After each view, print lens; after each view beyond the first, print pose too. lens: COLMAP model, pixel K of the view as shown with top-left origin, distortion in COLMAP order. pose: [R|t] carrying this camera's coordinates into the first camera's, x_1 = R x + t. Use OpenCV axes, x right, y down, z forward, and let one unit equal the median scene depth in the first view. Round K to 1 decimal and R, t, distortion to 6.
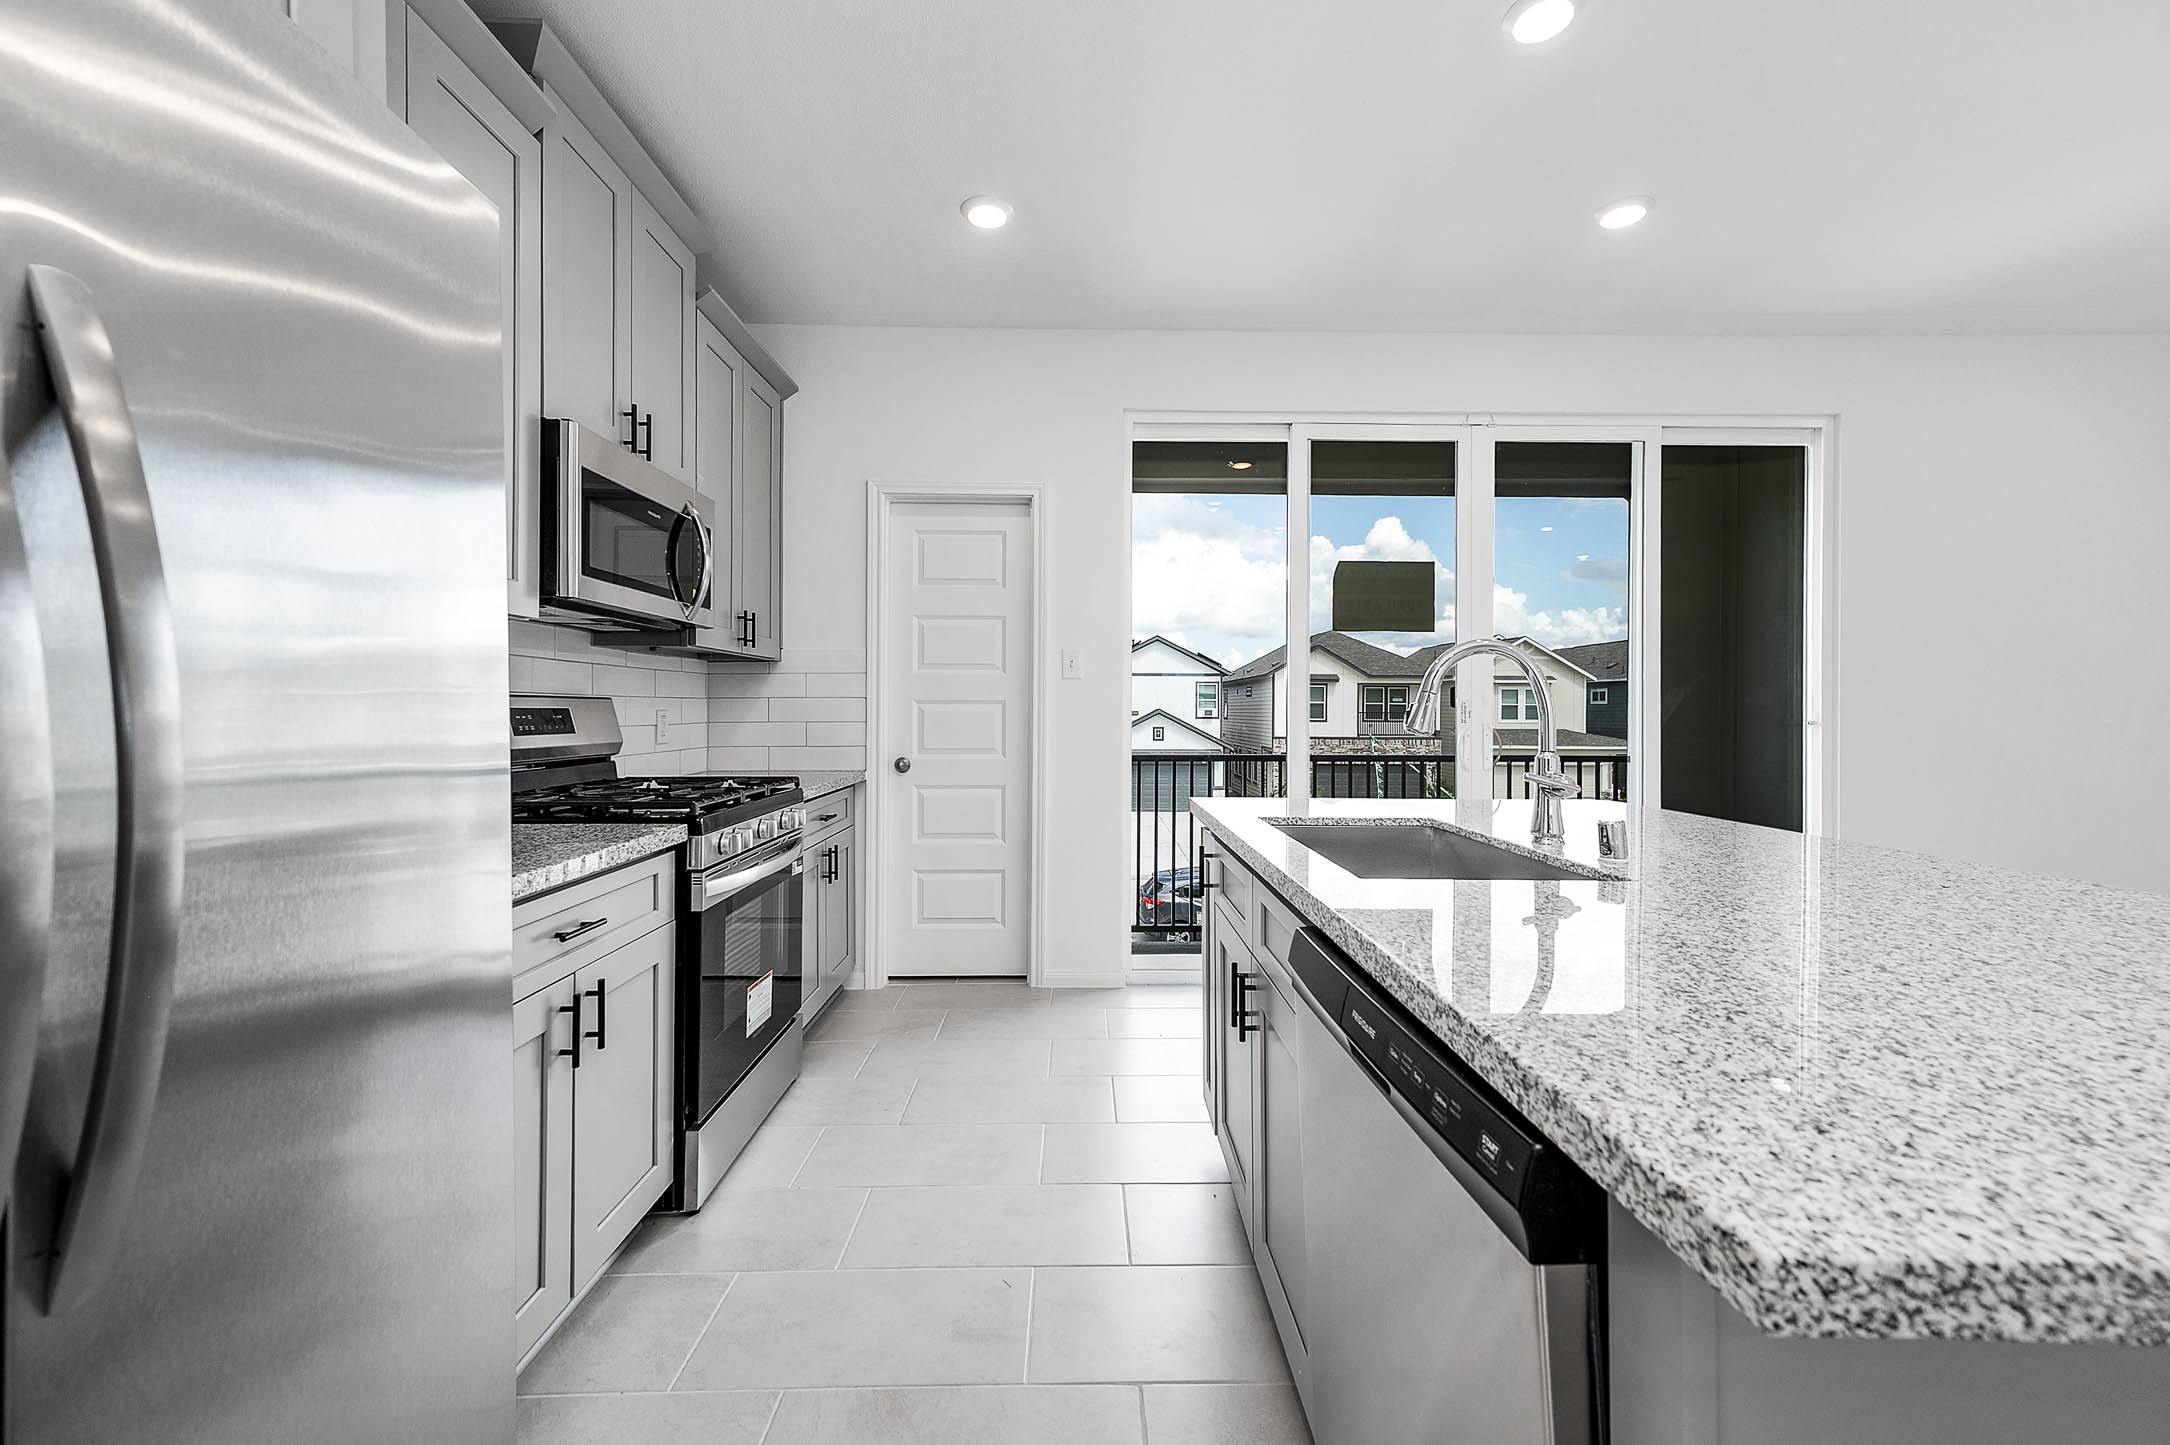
lens RADIAL K [[849.5, 0, 1084.9], [0, 849.5, 709.7], [0, 0, 1]] dist [0.004191, 0.000275]
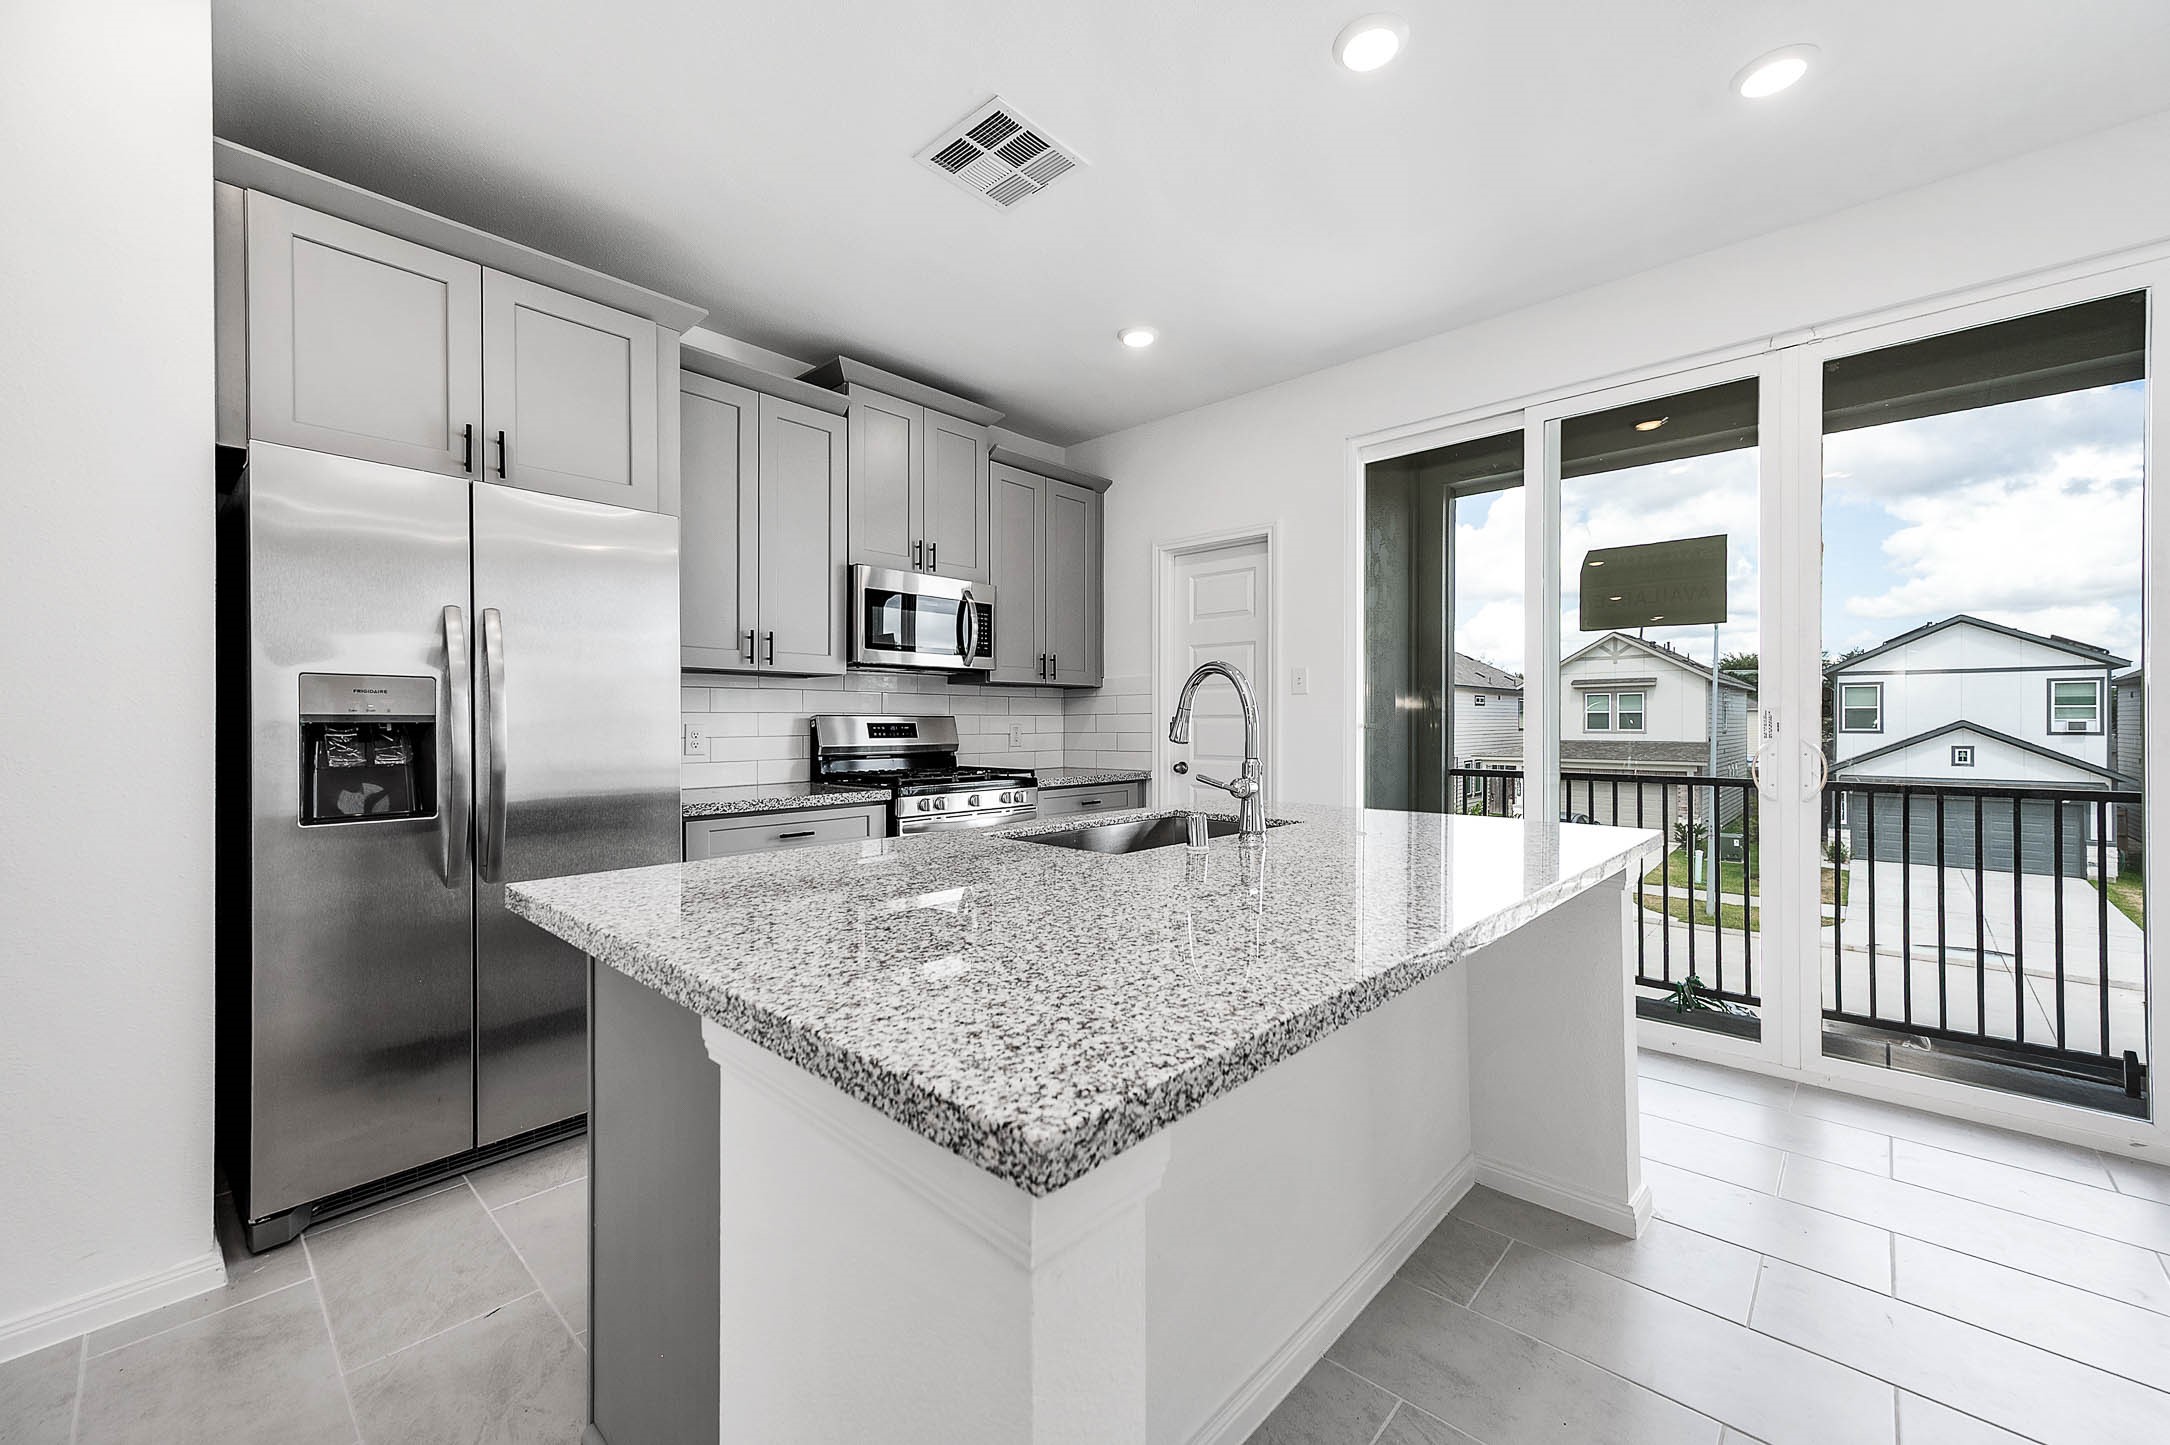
lens RADIAL K [[856.2, 0, 1088.4], [0, 856.2, 713.5], [0, 0, 1]] dist [0.012029, -0.000391]
pose [[0.723816, -0.010720, -0.689910, 0.552749], [0.002937, 0.999918, -0.012455, 0.001695], [0.689987, 0.006989, 0.723788, 0.008071]]
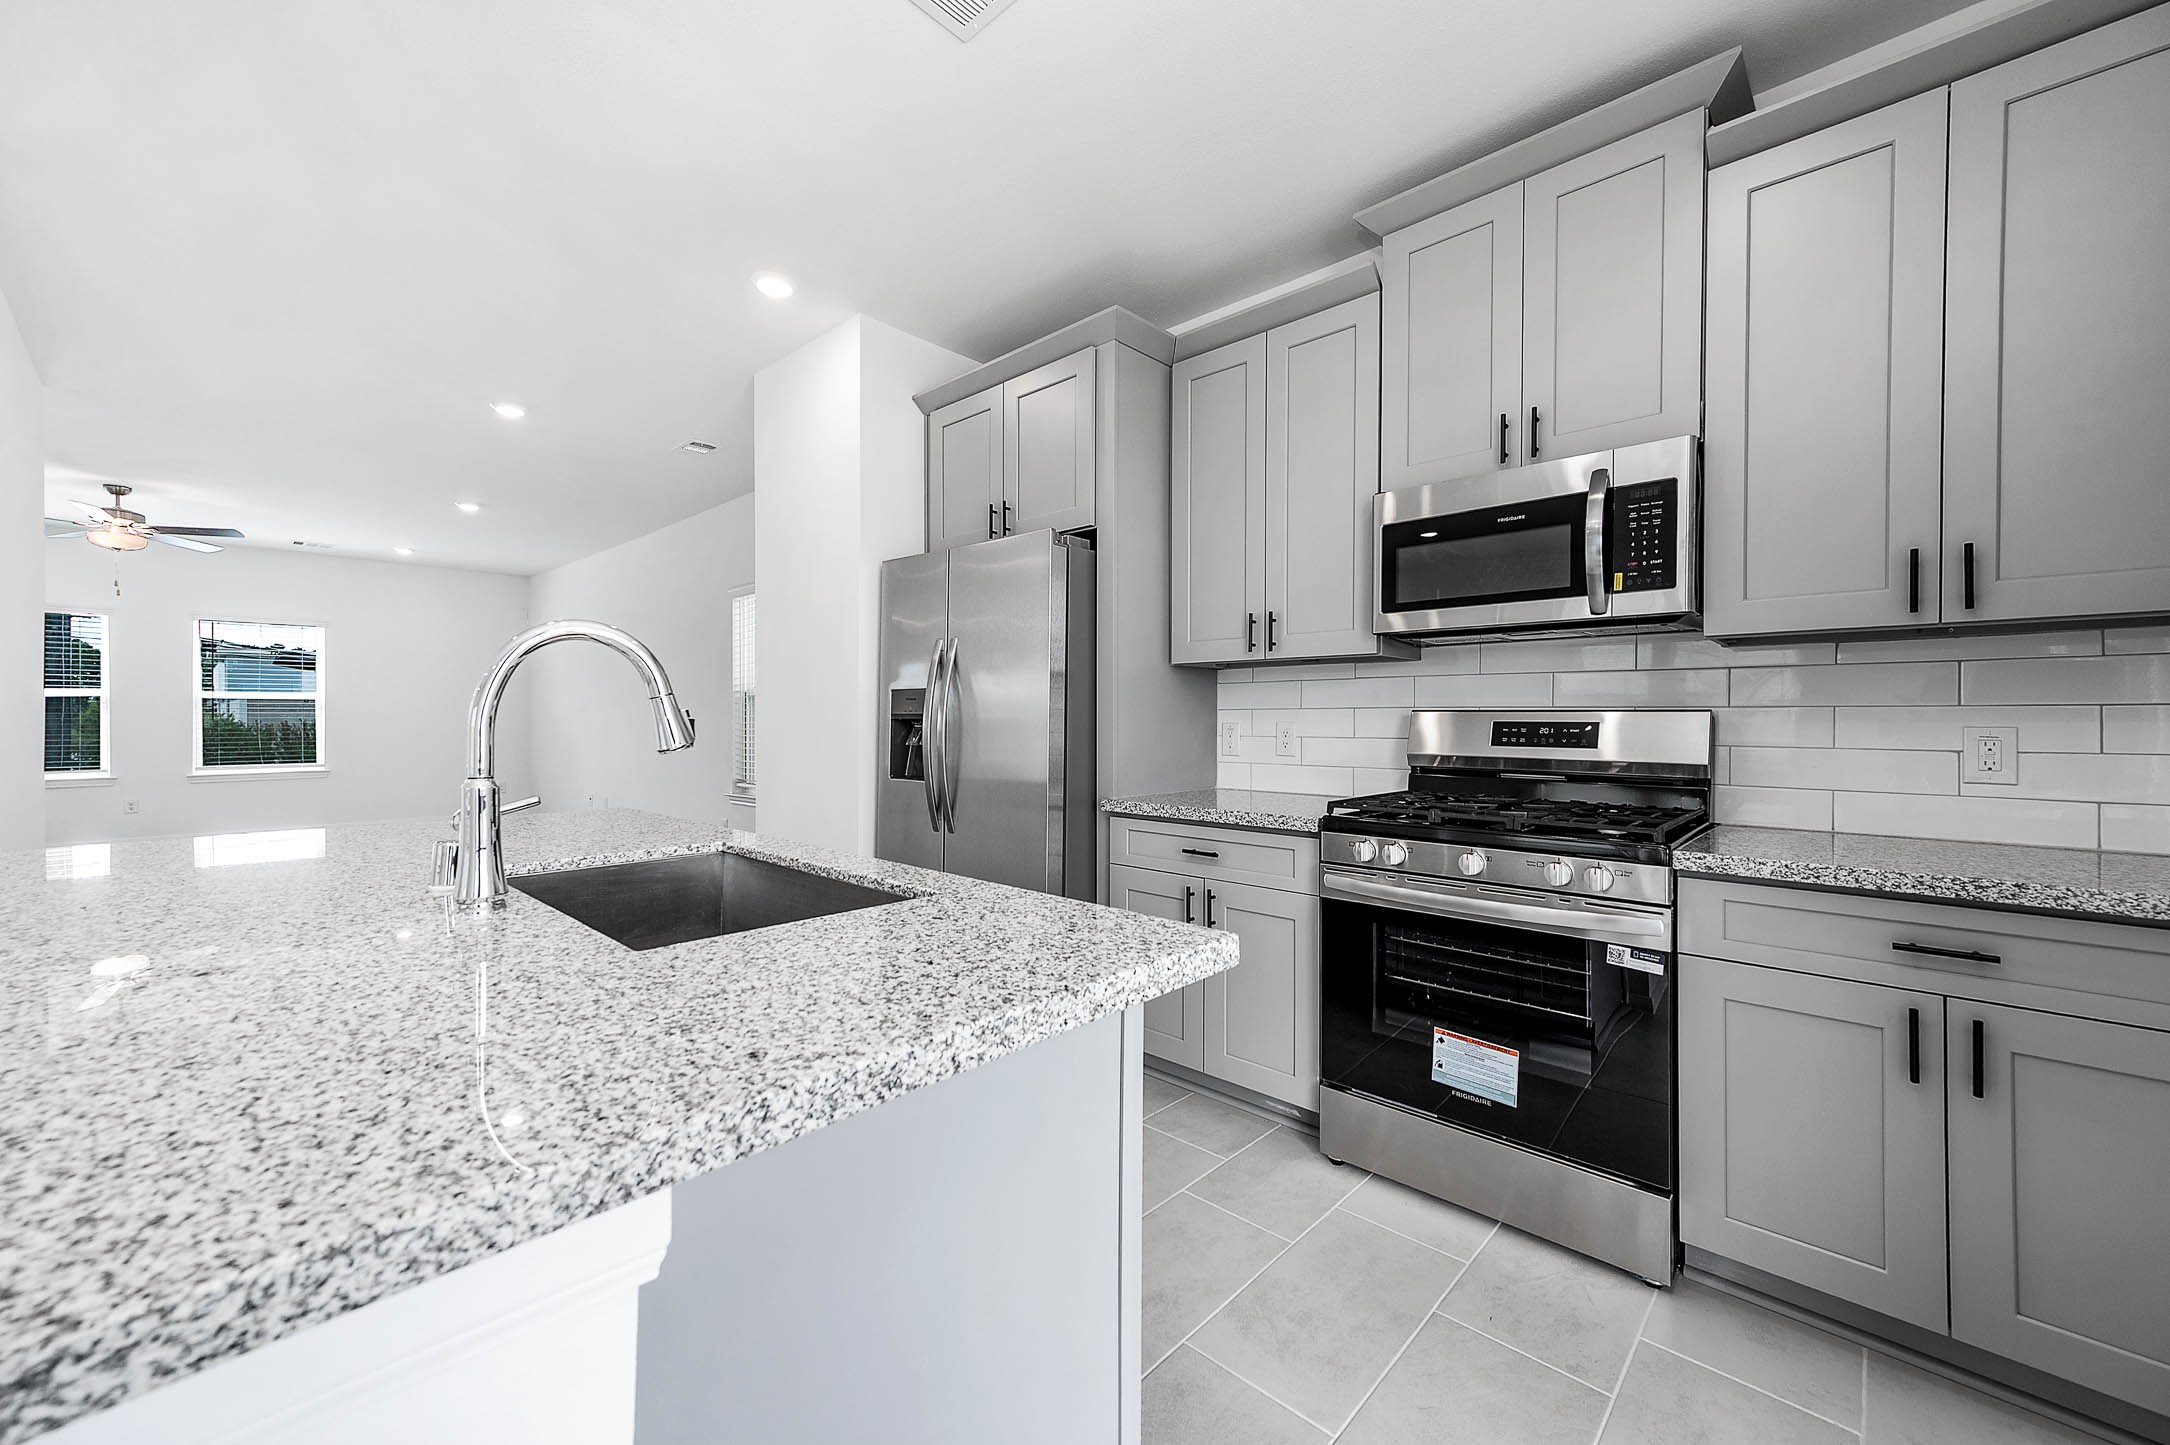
lens RADIAL K [[846.0, 0, 1085.0], [0, 846.0, 722.5], [0, 0, 1]] dist [0.007776, -0.000026]
pose [[-0.695625, -0.003098, -0.718398, 0.328168], [-0.006501, 0.999977, 0.001983, 0.000612], [0.718376, 0.006049, -0.695629, 0.856071]]
